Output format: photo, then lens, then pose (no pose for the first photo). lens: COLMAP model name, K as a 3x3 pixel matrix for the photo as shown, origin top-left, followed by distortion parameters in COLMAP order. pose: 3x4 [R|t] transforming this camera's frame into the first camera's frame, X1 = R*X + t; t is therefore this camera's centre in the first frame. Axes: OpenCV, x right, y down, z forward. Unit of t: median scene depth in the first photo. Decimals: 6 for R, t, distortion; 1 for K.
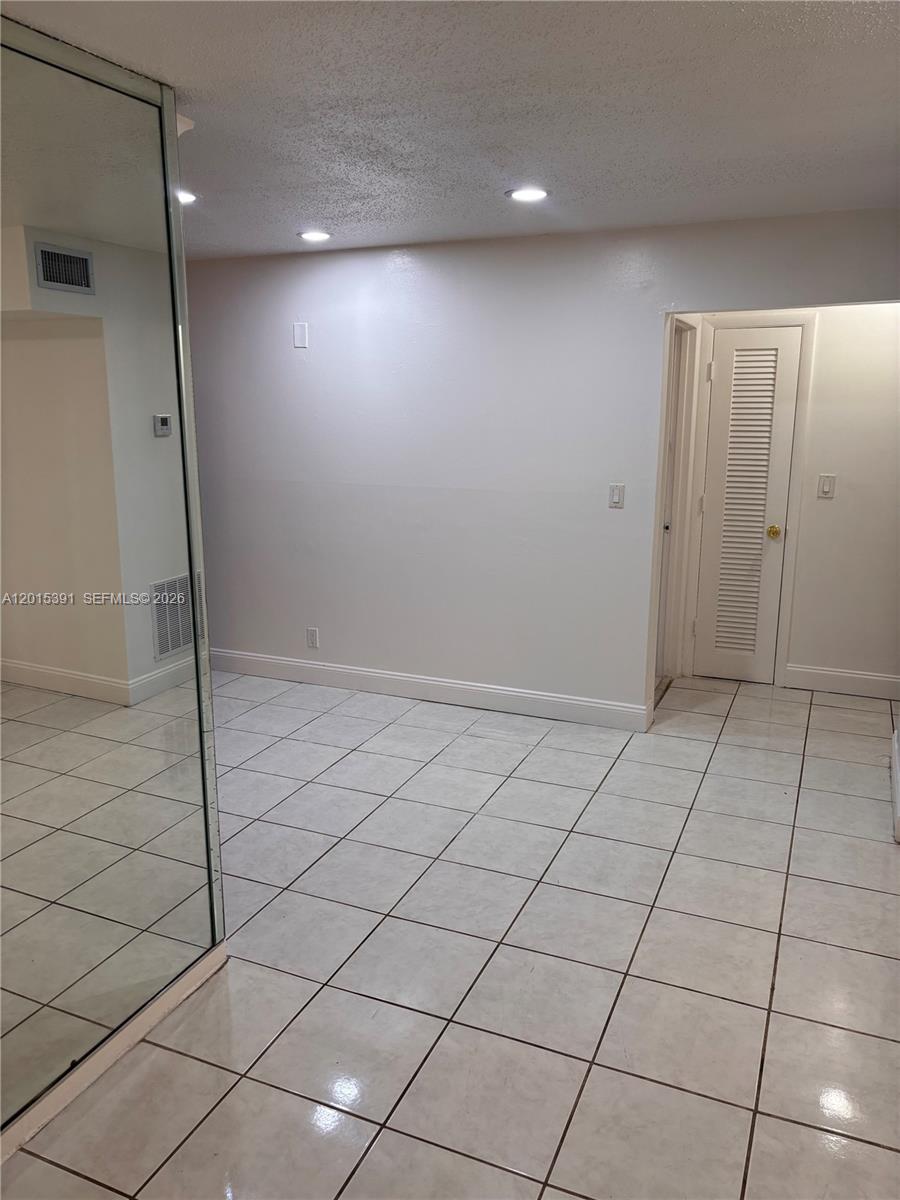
lens RADIAL K [[918.4, 0, 450.0], [0, 918.4, 600.0], [0, 0, 1]] dist [0.099358, -0.088511]
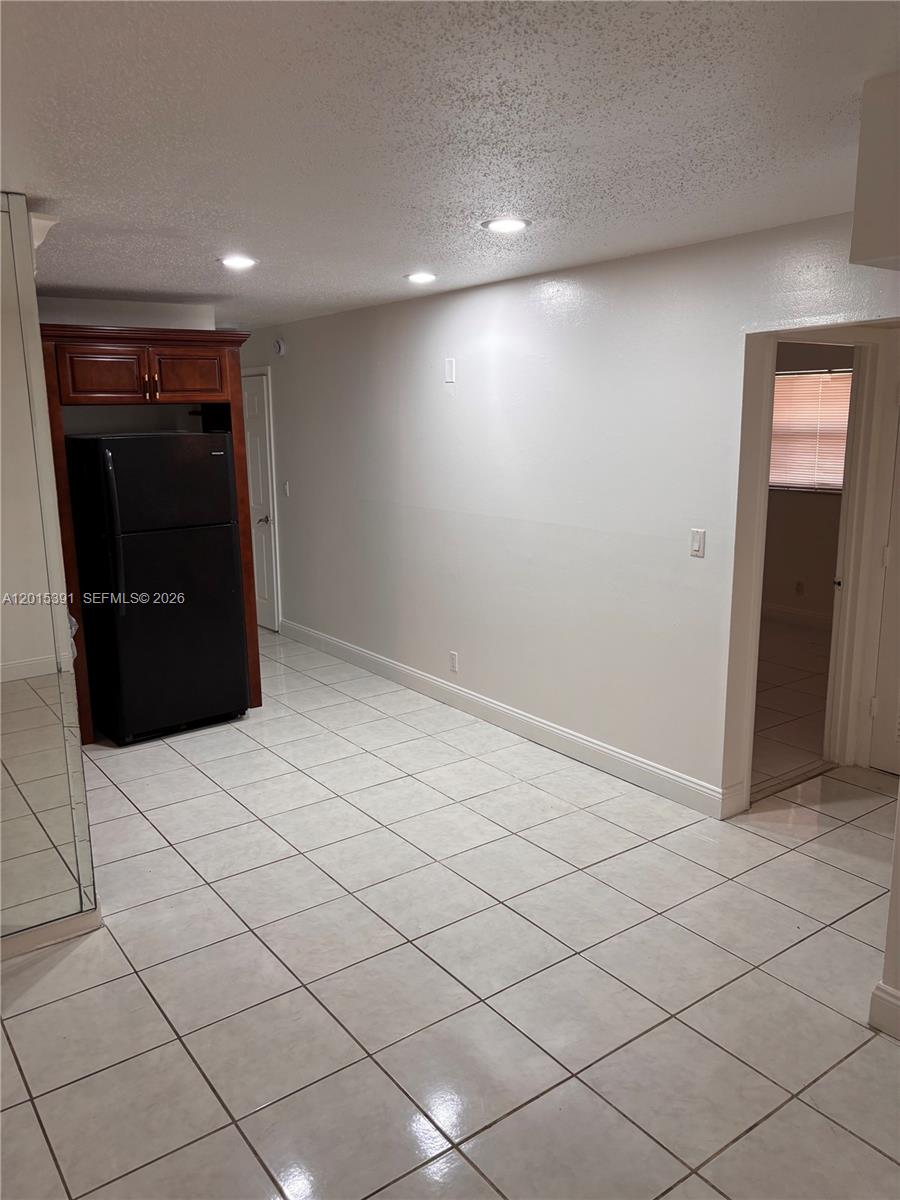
lens RADIAL K [[907.0, 0, 458.9], [0, 907.0, 611.0], [0, 0, 1]] dist [0.088464, -0.185306]
pose [[0.855938, 0.096698, -0.507956, 0.415583], [-0.098358, 0.994870, 0.023652, -0.045657], [0.507637, 0.029717, 0.861058, 0.142507]]
